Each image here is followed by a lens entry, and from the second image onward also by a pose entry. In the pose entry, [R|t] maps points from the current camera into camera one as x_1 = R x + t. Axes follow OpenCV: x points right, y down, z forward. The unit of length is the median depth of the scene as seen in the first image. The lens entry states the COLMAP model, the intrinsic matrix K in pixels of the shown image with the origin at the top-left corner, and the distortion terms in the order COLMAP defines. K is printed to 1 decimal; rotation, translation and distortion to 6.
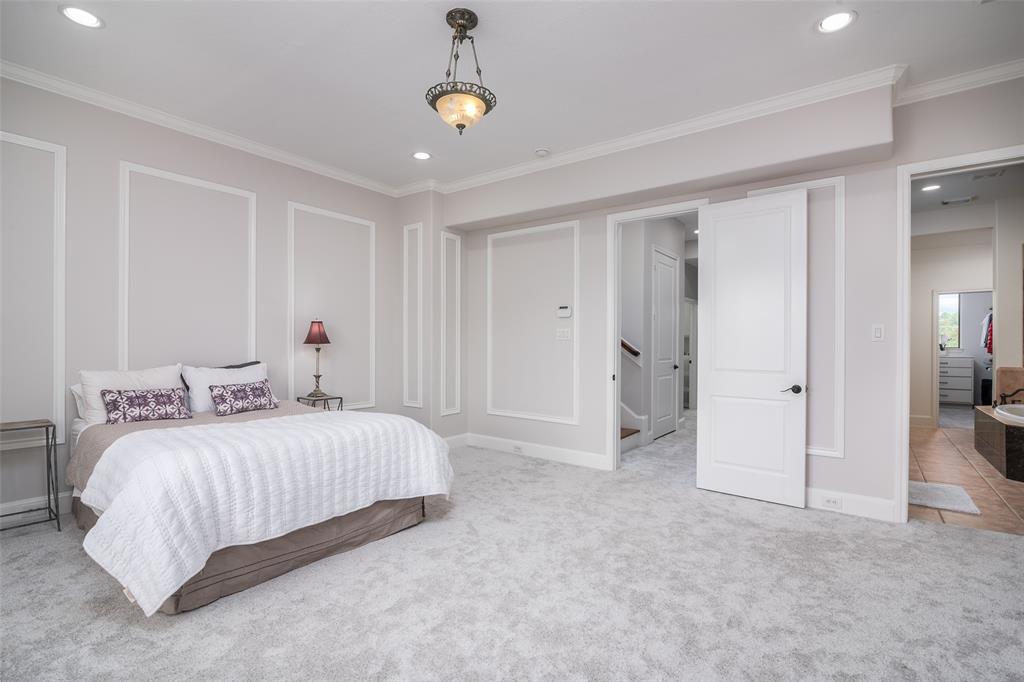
lens RADIAL K [[475.0, 0, 515.4], [0, 475.0, 344.6], [0, 0, 1]] dist [-0.003308, -0.000398]
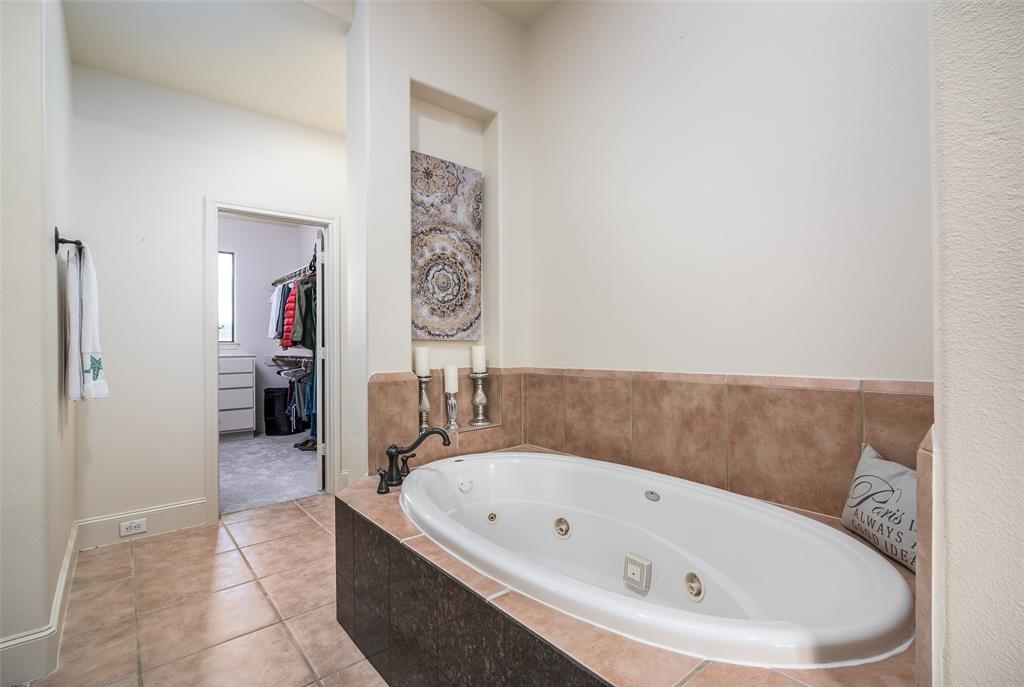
lens RADIAL K [[475.0, 0, 513.2], [0, 475.0, 345.0], [0, 0, 1]] dist [-0.003308, -0.000398]
pose [[0.231748, -0.005371, 0.972761, 0.436852], [0.012578, 0.999918, 0.002525, 0.015587], [-0.972695, 0.011650, 0.231796, 0.521115]]
